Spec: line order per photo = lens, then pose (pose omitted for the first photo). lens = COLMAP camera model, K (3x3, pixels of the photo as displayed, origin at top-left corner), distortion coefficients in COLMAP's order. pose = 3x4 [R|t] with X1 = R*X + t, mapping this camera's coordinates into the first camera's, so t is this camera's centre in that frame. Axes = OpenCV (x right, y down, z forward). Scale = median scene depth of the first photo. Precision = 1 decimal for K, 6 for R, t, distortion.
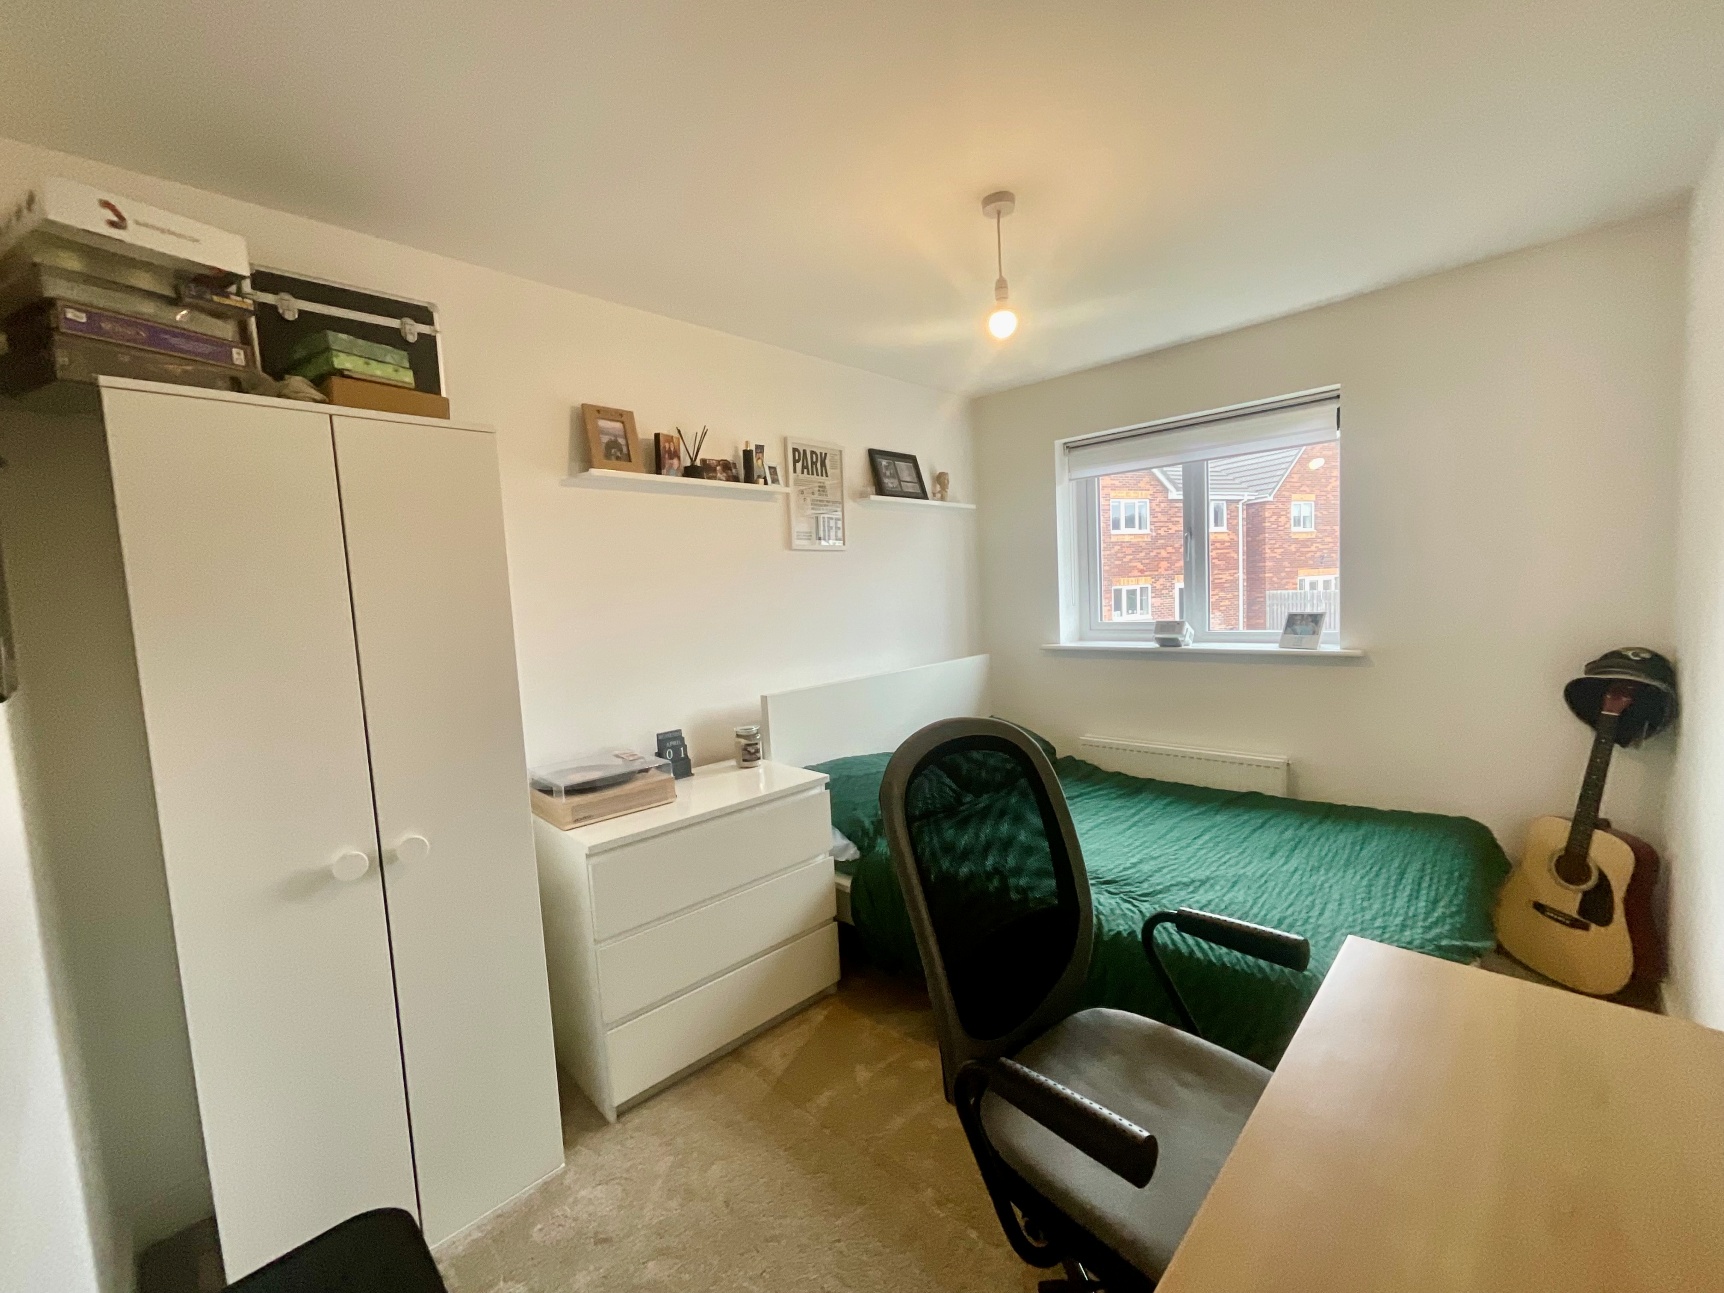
lens RADIAL K [[695.9, 0, 862.0], [0, 695.9, 646.5], [0, 0, 1]] dist [0.001088, -0.000107]
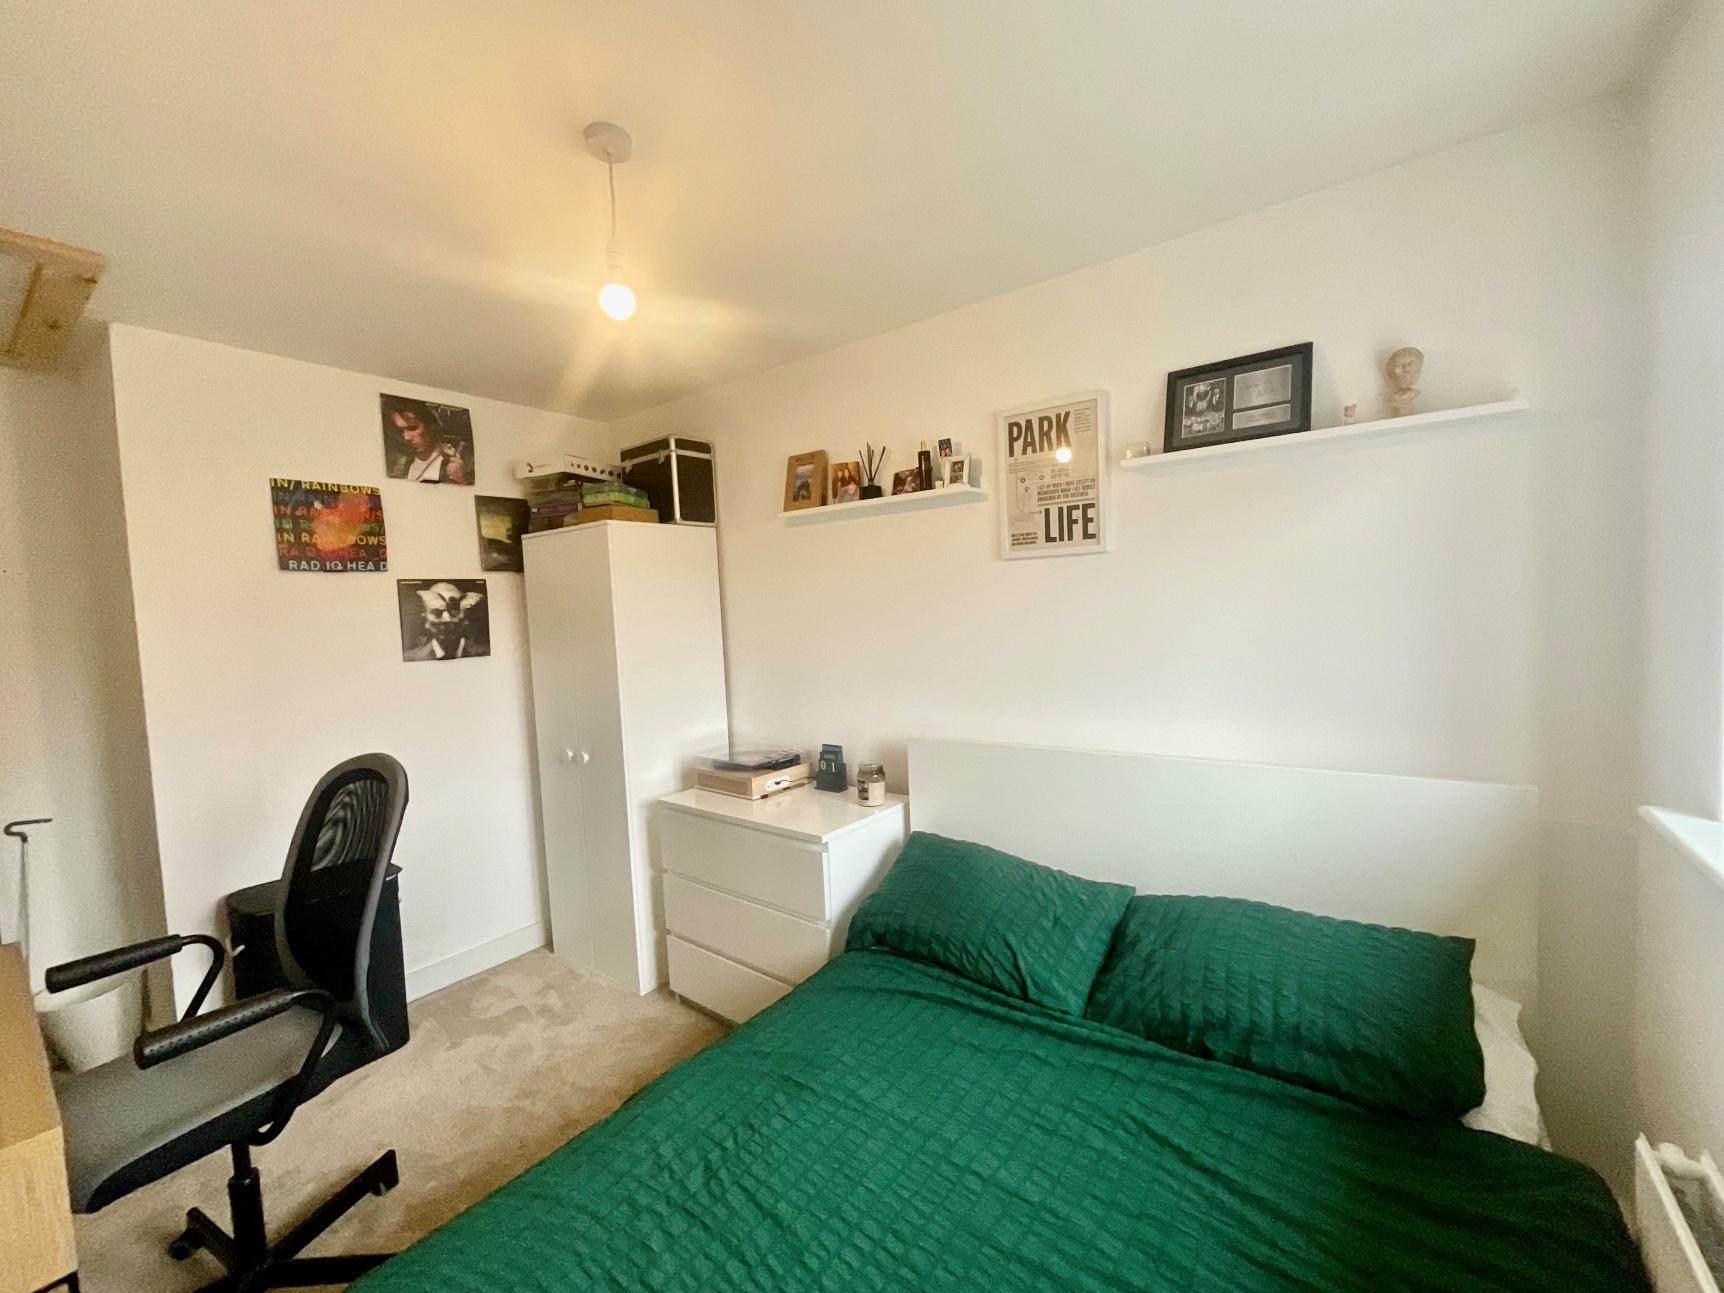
lens RADIAL K [[695.9, 0, 862.0], [0, 695.9, 646.5], [0, 0, 1]] dist [0.001088, -0.000107]
pose [[0.142466, 0.108794, -0.983802, 0.634576], [-0.037197, 0.993827, 0.104516, -0.117802], [0.989100, 0.021704, 0.145634, 0.730781]]
